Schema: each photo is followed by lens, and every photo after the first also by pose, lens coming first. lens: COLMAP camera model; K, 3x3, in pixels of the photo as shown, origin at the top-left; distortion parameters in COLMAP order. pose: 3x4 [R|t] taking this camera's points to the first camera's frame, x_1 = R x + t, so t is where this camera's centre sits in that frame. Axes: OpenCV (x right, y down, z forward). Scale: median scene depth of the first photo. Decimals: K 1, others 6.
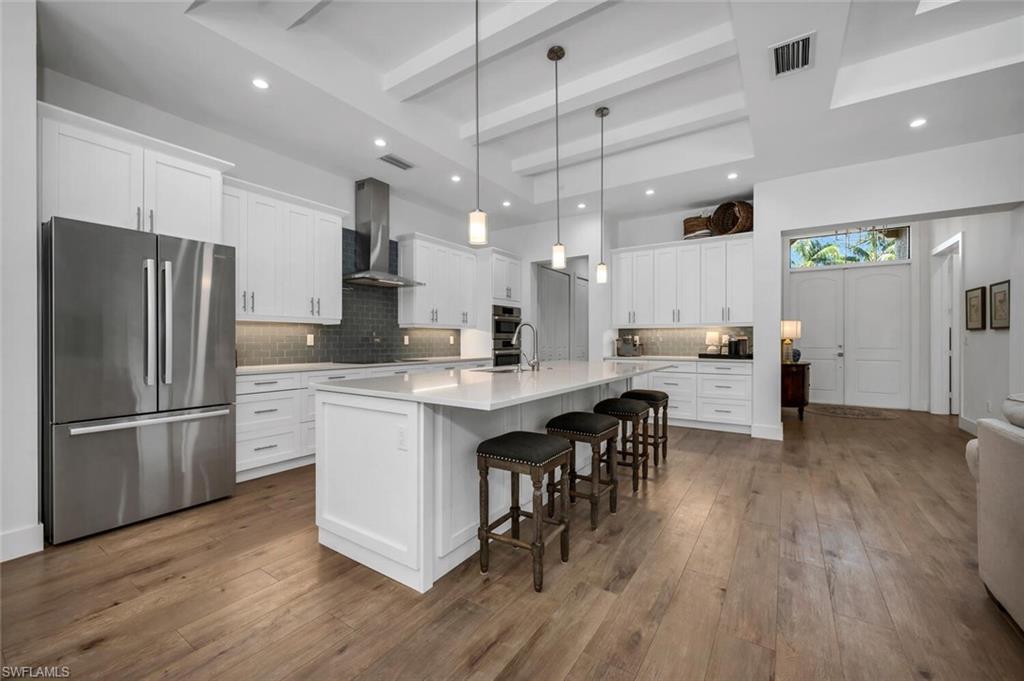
lens RADIAL K [[410.7, 0, 508.7], [0, 410.7, 340.8], [0, 0, 1]] dist [0.001320, 0.000159]
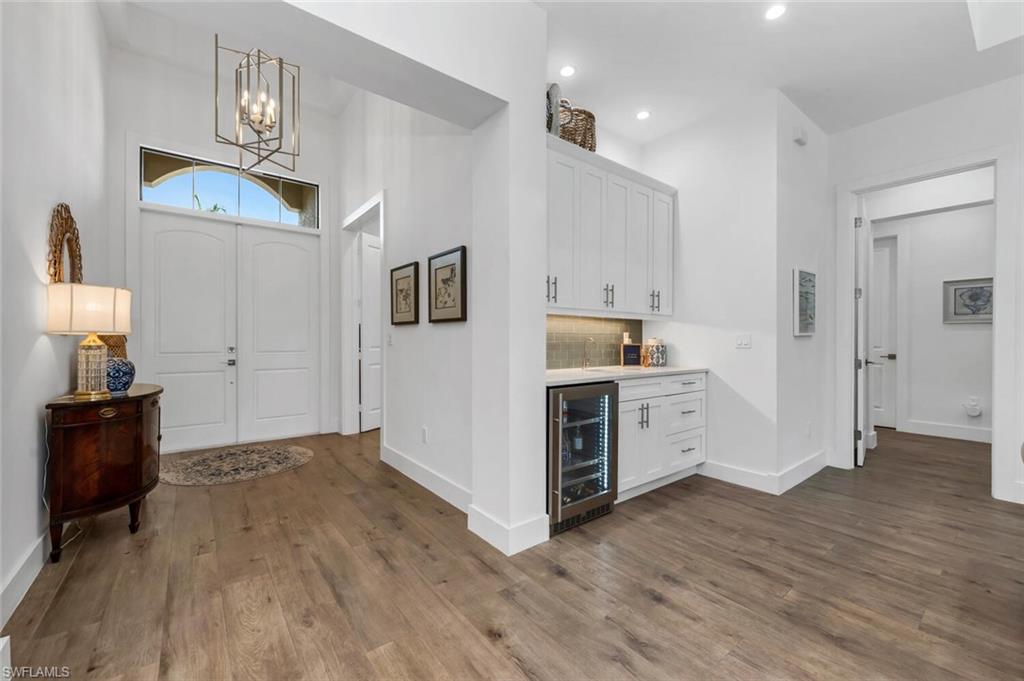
lens RADIAL K [[410.7, 0, 506.2], [0, 410.7, 342.4], [0, 0, 1]] dist [0.001320, 0.000159]
pose [[0.311336, -0.003324, 0.950294, 0.446609], [0.002260, 0.999994, 0.002758, 0.002741], [-0.950297, 0.001289, 0.311341, 0.530447]]
